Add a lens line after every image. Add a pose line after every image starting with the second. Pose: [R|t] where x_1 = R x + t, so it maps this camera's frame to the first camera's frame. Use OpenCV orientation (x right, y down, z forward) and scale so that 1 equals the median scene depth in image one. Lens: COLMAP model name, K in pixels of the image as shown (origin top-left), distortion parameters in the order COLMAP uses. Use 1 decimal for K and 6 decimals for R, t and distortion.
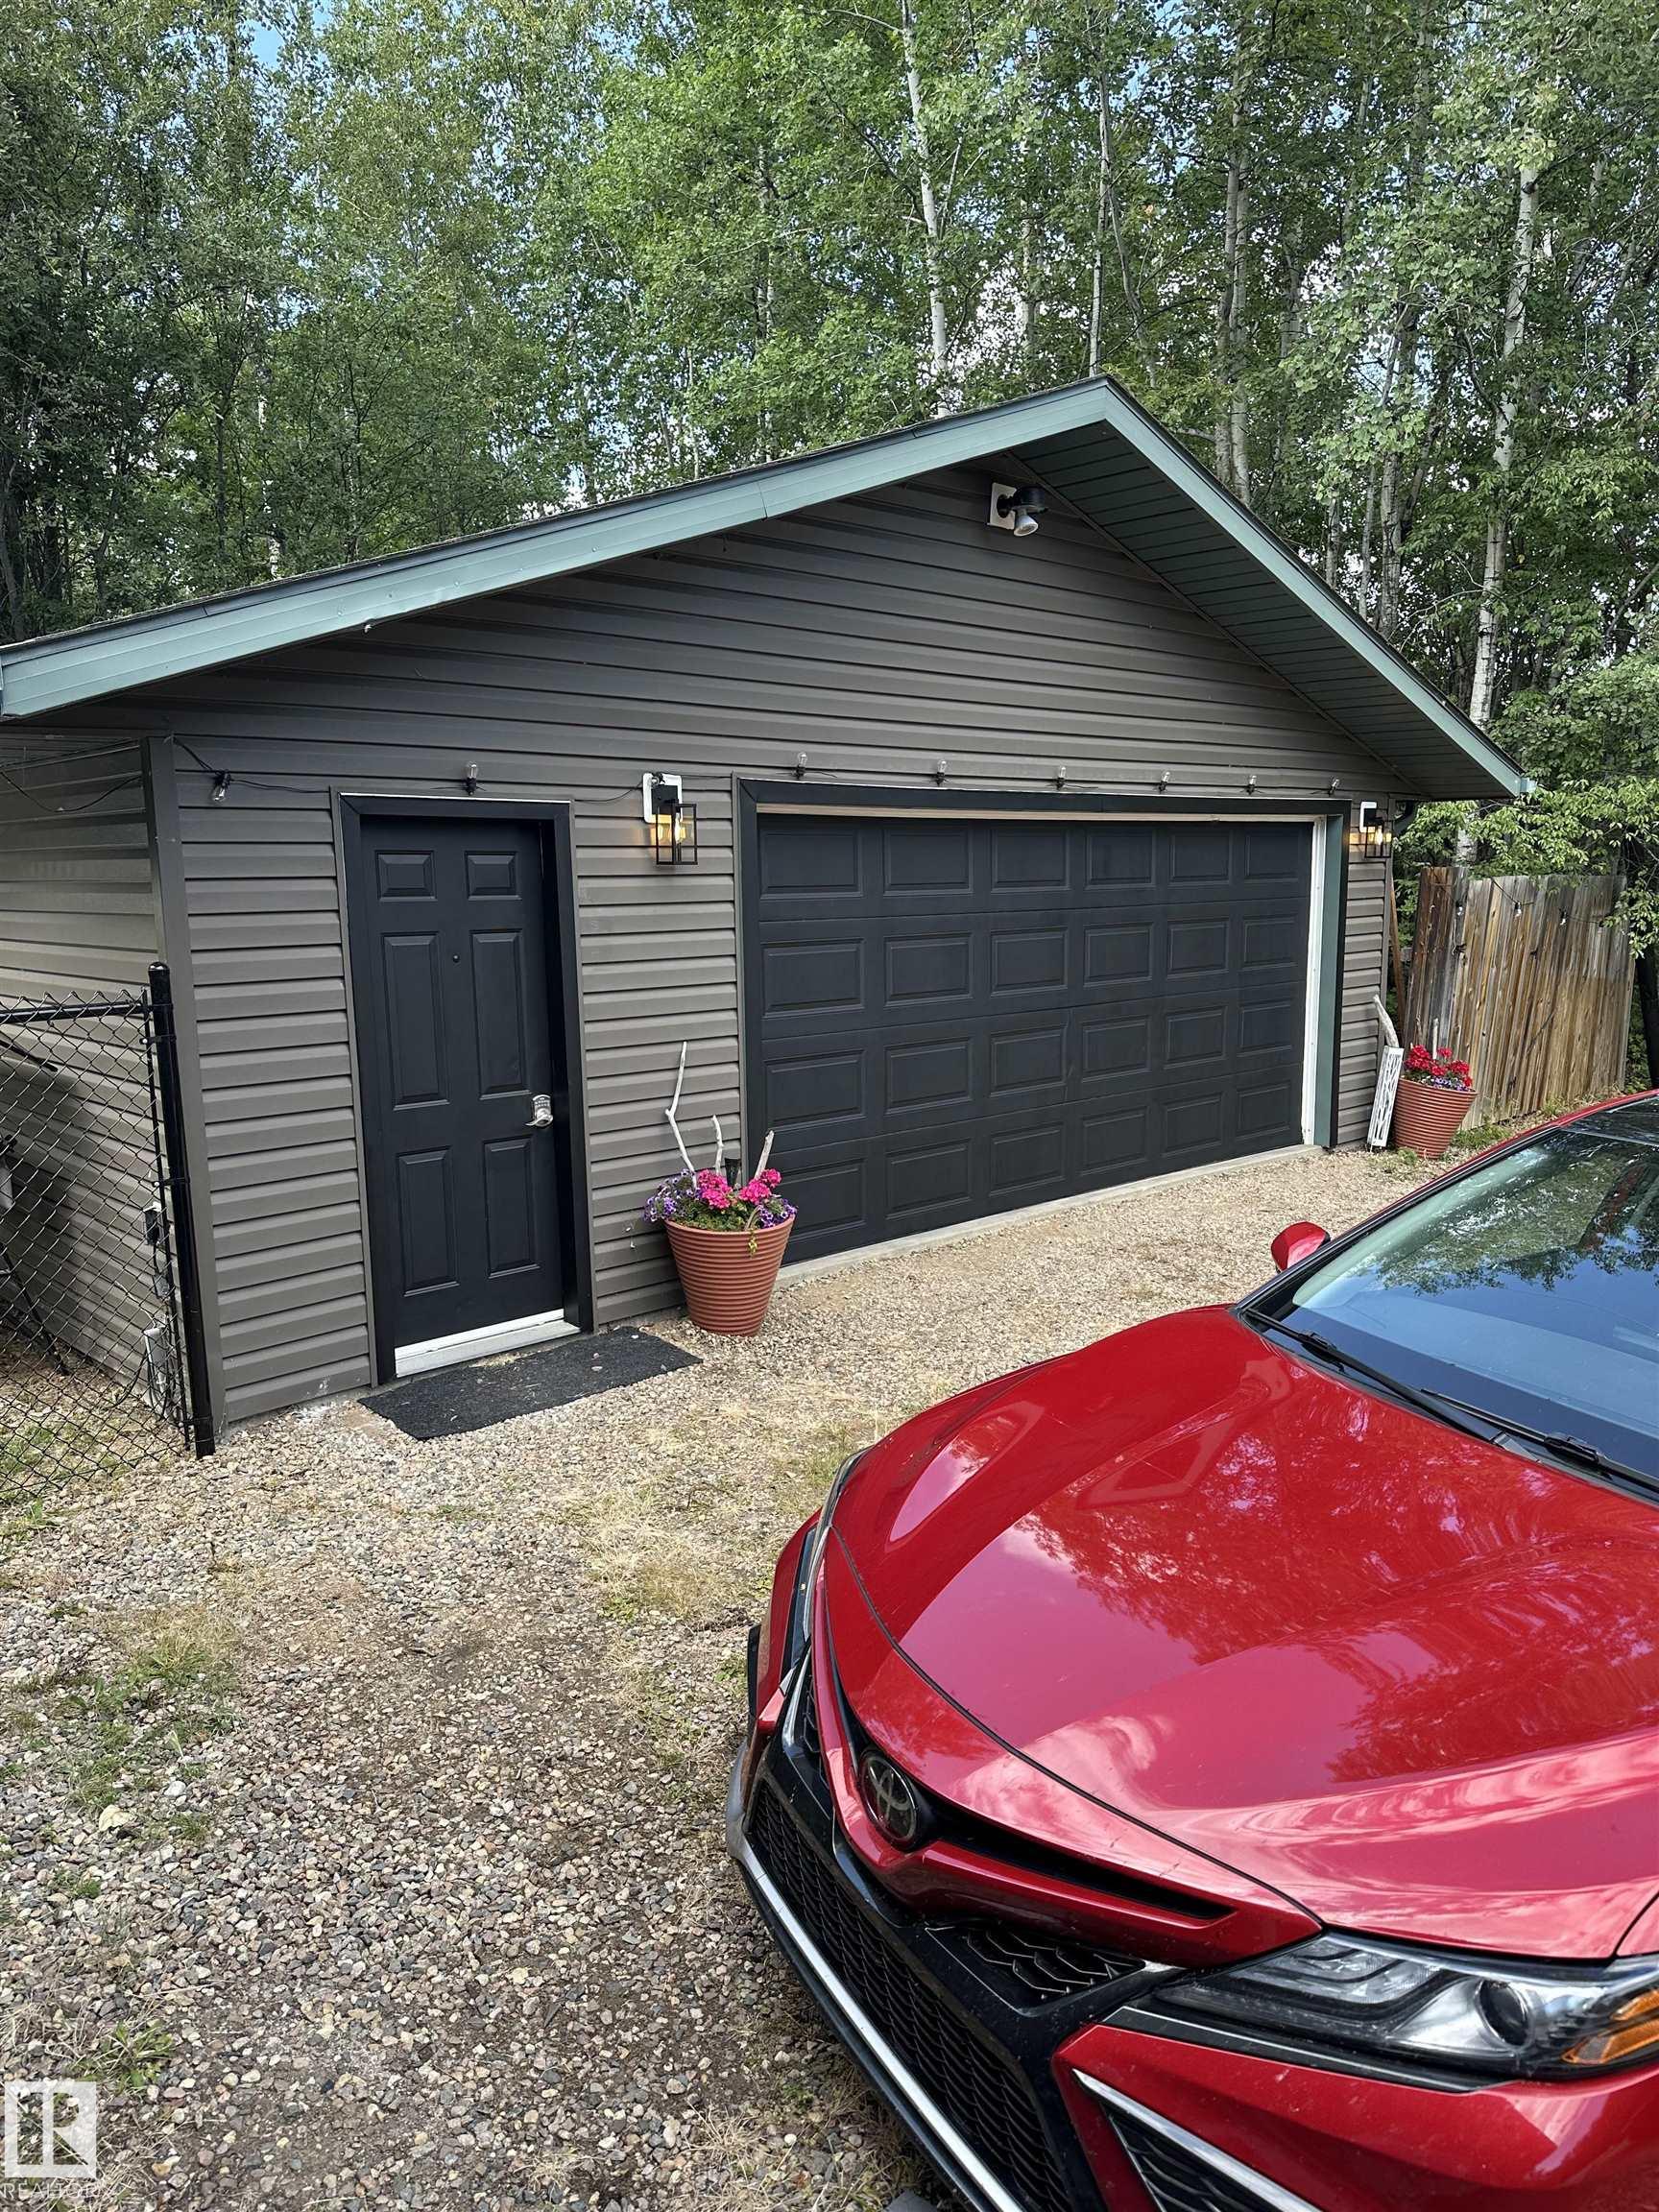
lens RADIAL K [[1596.6, 0, 838.3], [0, 1596.6, 1140.2], [0, 0, 1]] dist [0.116153, -0.190487]
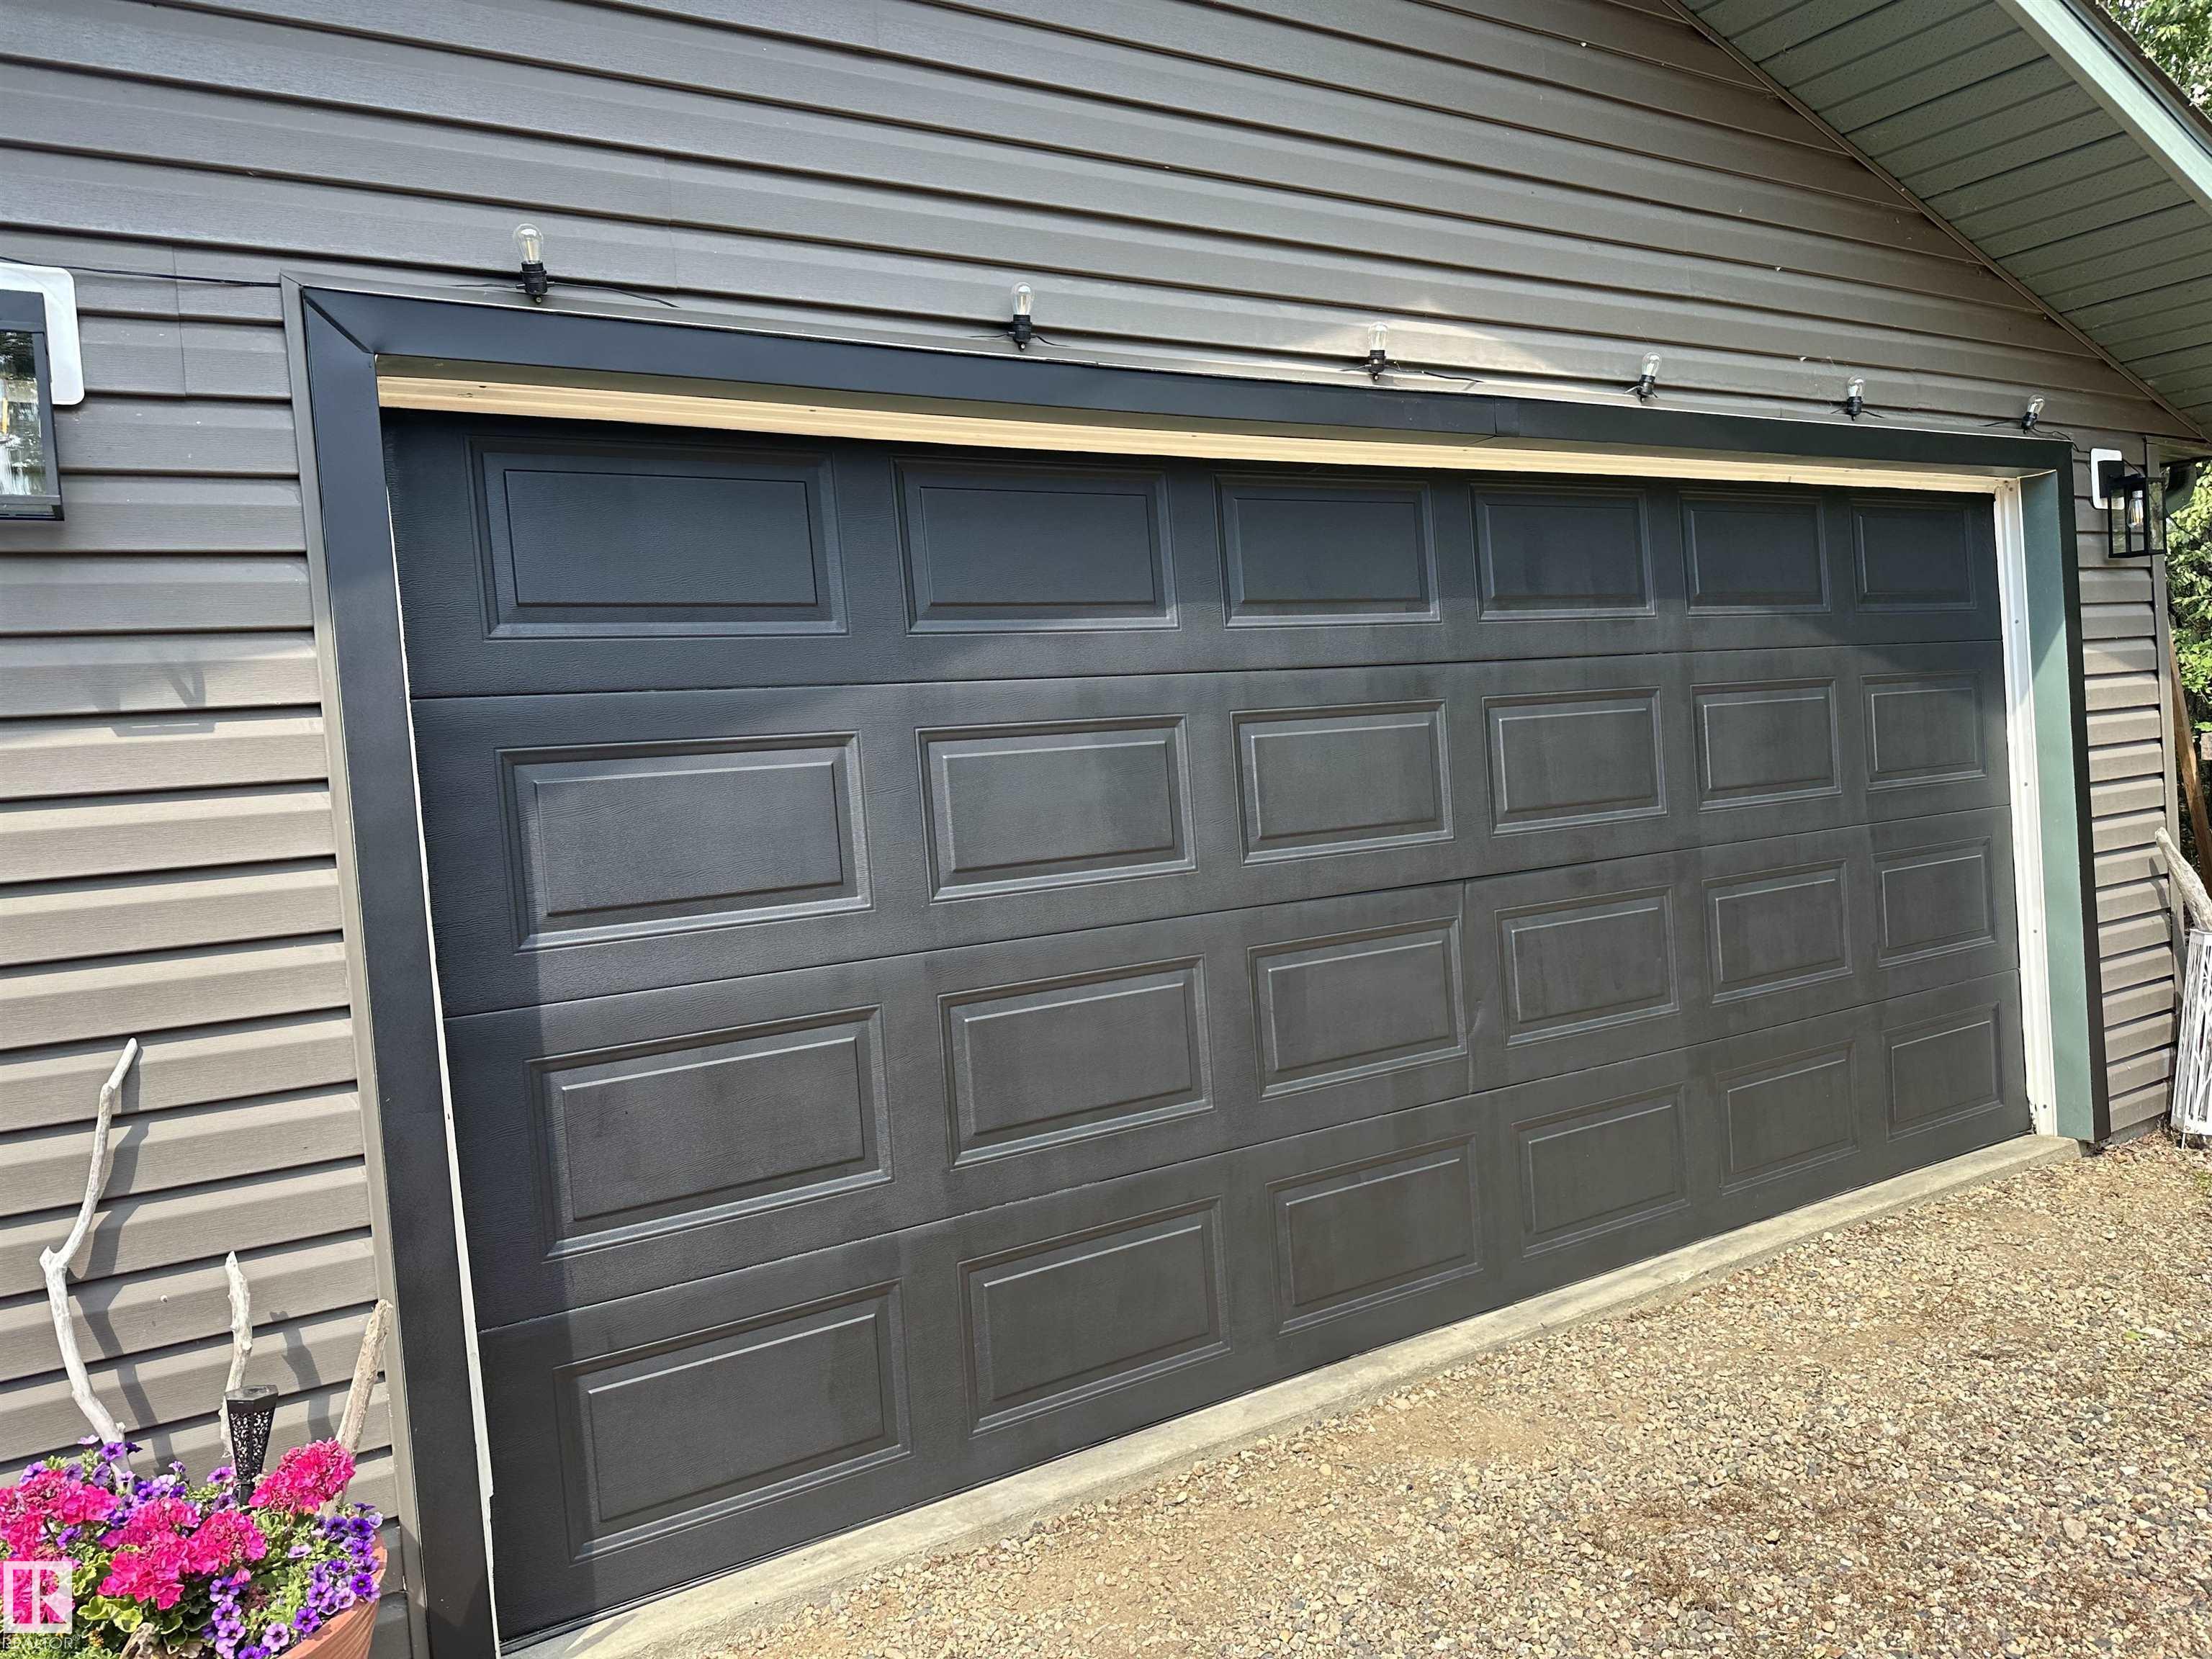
lens RADIAL K [[1596.6, 0, 1106.0], [0, 1596.6, 829.5], [0, 0, 1]] dist [0.116153, -0.190487]
pose [[0.979328, -0.052806, -0.195263, 0.135064], [0.028671, 0.991815, -0.124423, -0.043781], [0.200235, 0.116253, 0.972826, 0.541047]]
